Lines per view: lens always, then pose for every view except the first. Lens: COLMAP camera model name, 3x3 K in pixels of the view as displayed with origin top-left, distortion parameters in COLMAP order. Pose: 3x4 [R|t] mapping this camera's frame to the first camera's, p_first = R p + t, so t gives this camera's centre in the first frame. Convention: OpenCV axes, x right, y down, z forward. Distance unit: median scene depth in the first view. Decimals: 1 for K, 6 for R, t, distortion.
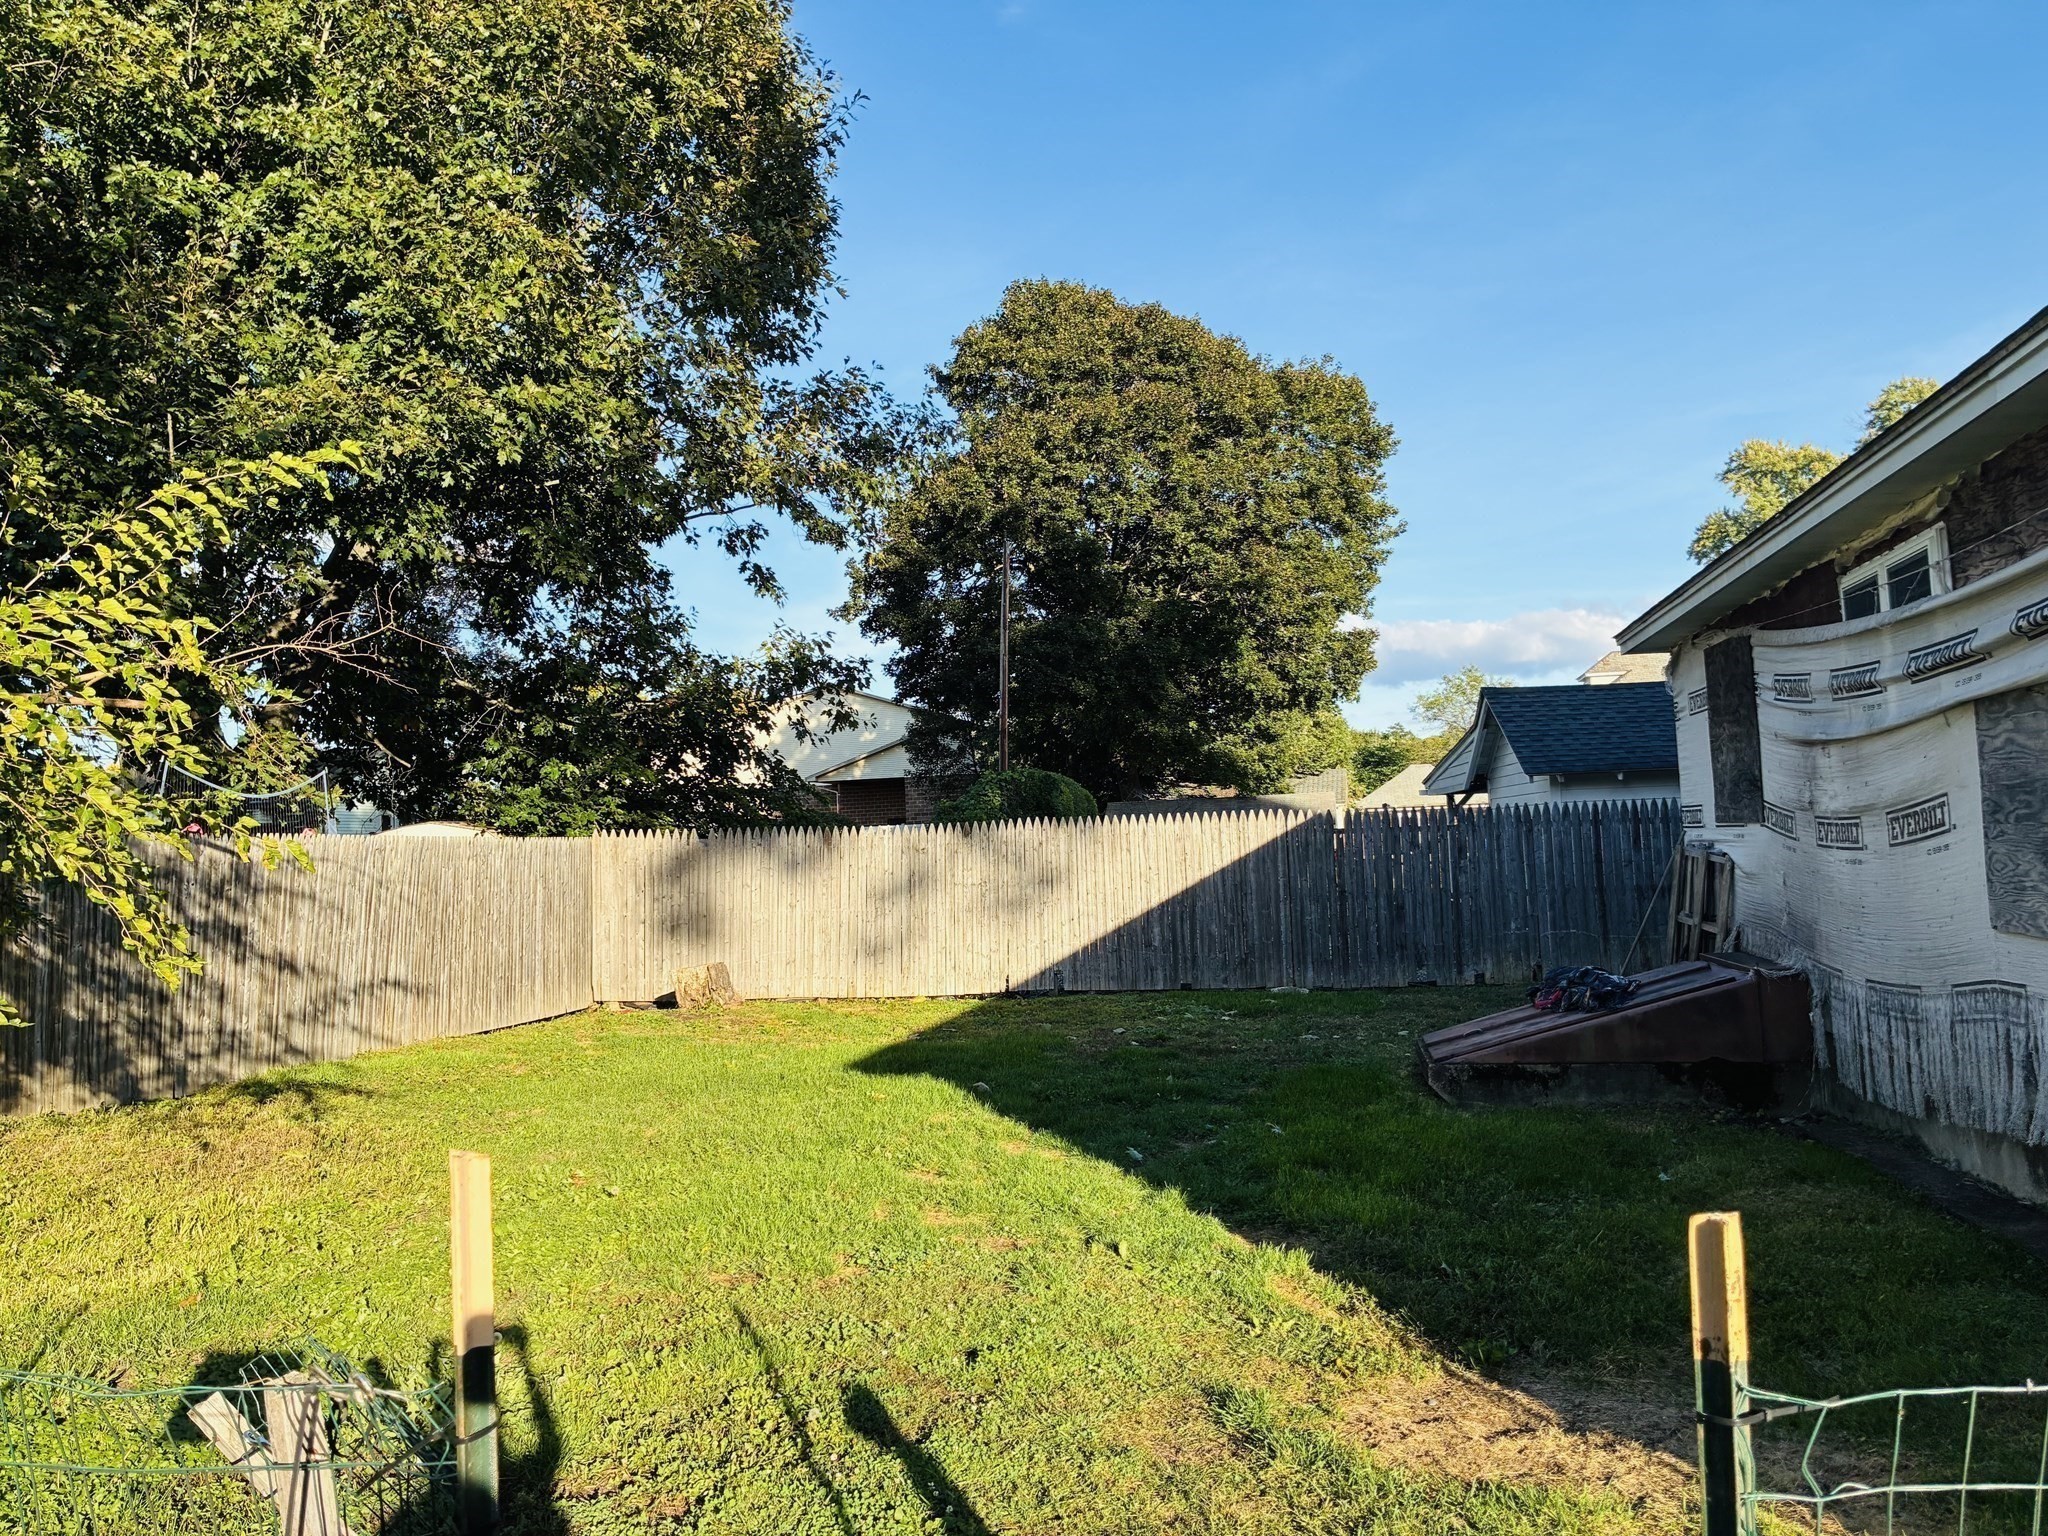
lens RADIAL K [[1518.5, 0, 1020.9], [0, 1518.5, 682.6], [0, 0, 1]] dist [-0.007052, -0.004713]
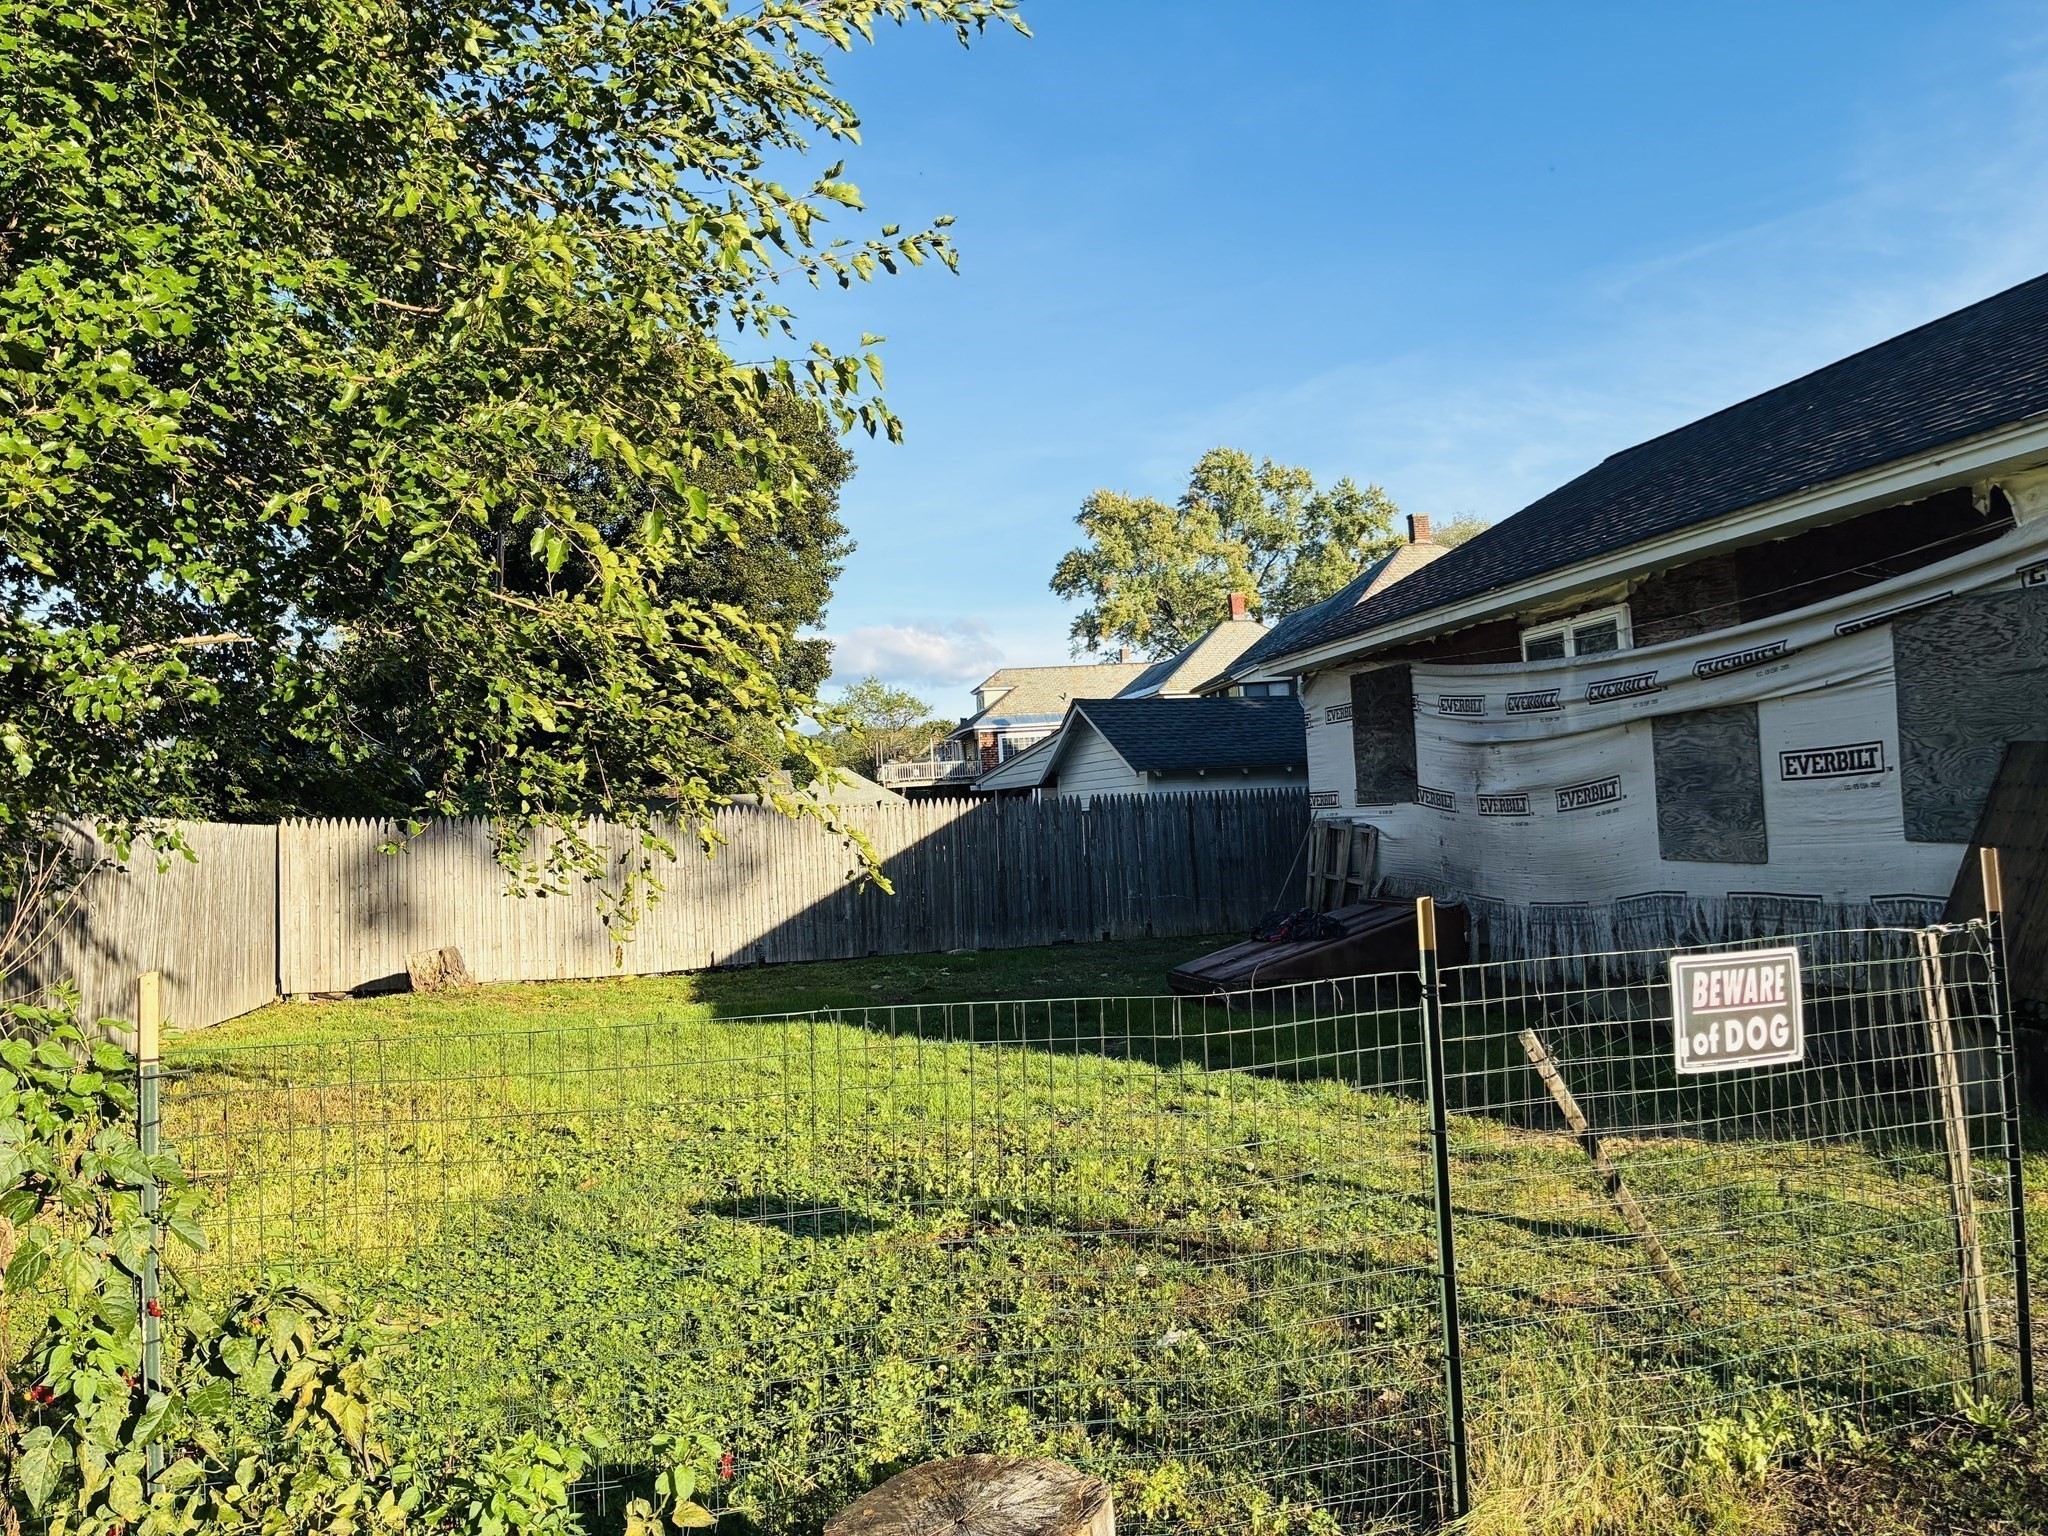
lens RADIAL K [[1509.6, 0, 1023.1], [0, 1509.6, 725.9], [0, 0, 1]] dist [-0.098752, -0.002625]
pose [[0.898275, 0.021395, 0.438913, -0.361239], [-0.032432, 0.999318, 0.017663, 0.008321], [-0.438236, -0.030101, 0.898356, -0.065091]]
